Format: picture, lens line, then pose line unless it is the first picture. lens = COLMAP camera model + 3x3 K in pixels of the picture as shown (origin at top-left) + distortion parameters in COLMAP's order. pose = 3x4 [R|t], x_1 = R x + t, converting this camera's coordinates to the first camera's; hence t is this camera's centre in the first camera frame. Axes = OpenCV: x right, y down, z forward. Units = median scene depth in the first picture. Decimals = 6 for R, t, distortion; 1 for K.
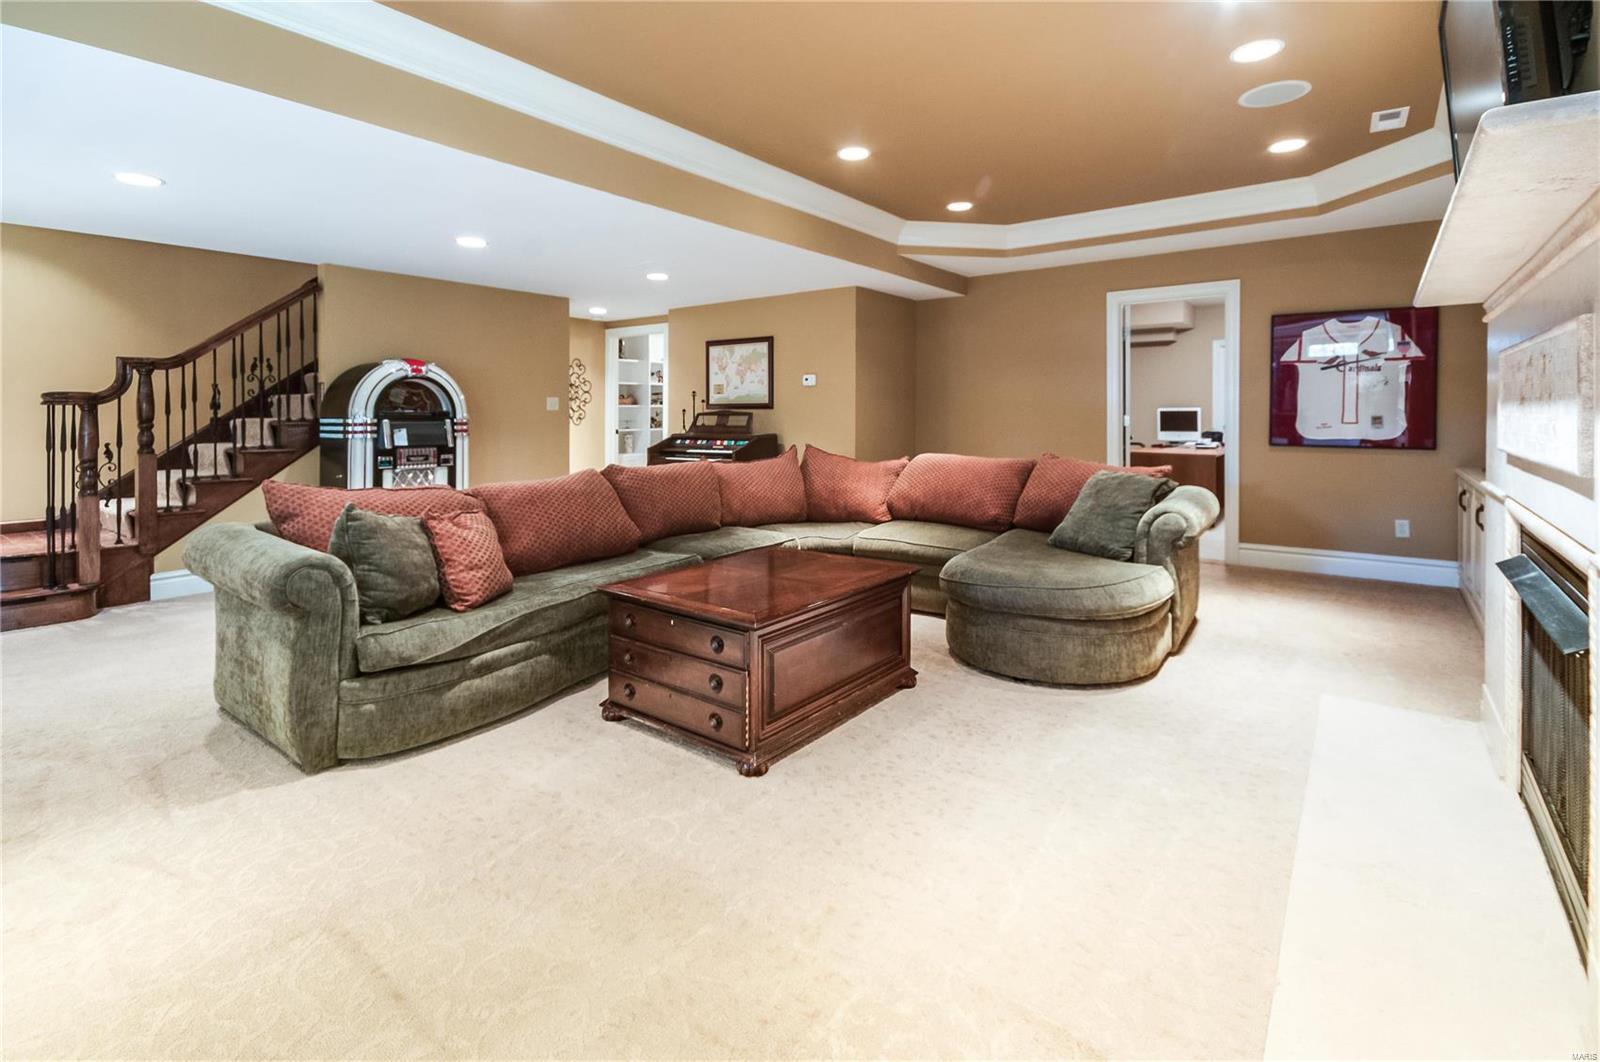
lens RADIAL K [[736.8, 0, 800.0], [0, 736.8, 531.0], [0, 0, 1]] dist [0.000720, -0.000200]
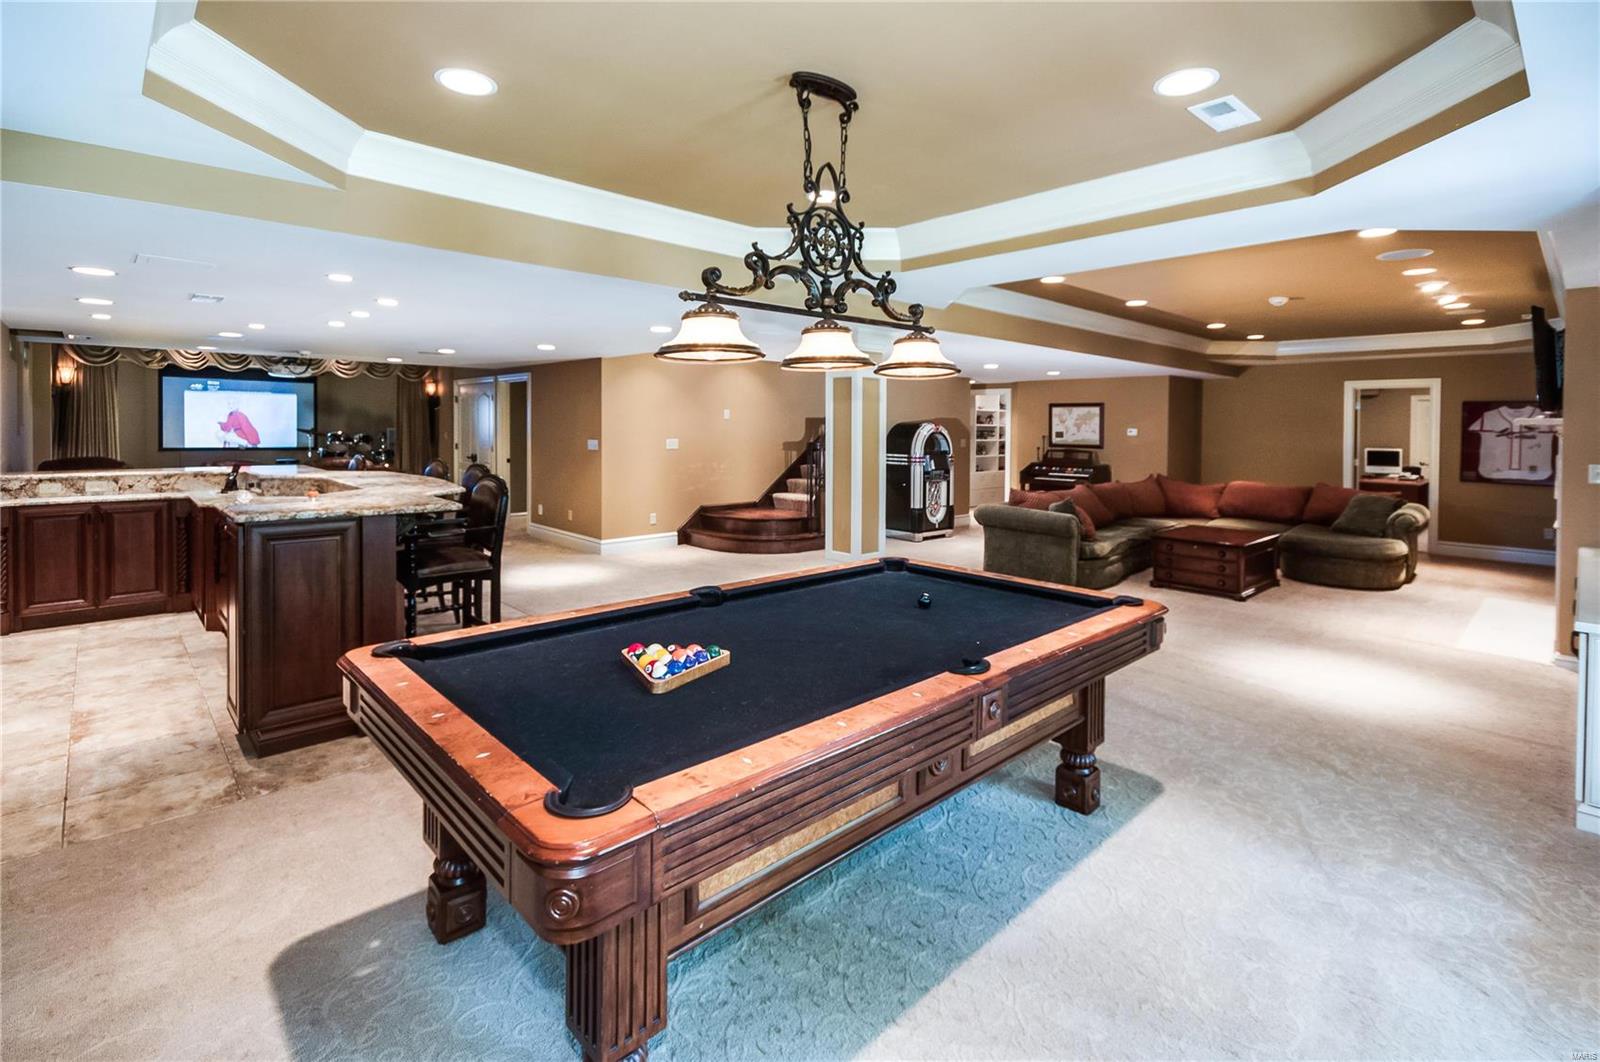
lens RADIAL K [[689.3, 0, 800.0], [0, 689.3, 531.0], [0, 0, 1]] dist [0.000290, -0.010685]
pose [[0.980308, 0.039116, -0.193562, -0.536728], [-0.041653, 0.999091, -0.009051, 0.074677], [0.193032, 0.016935, 0.981046, -0.821472]]
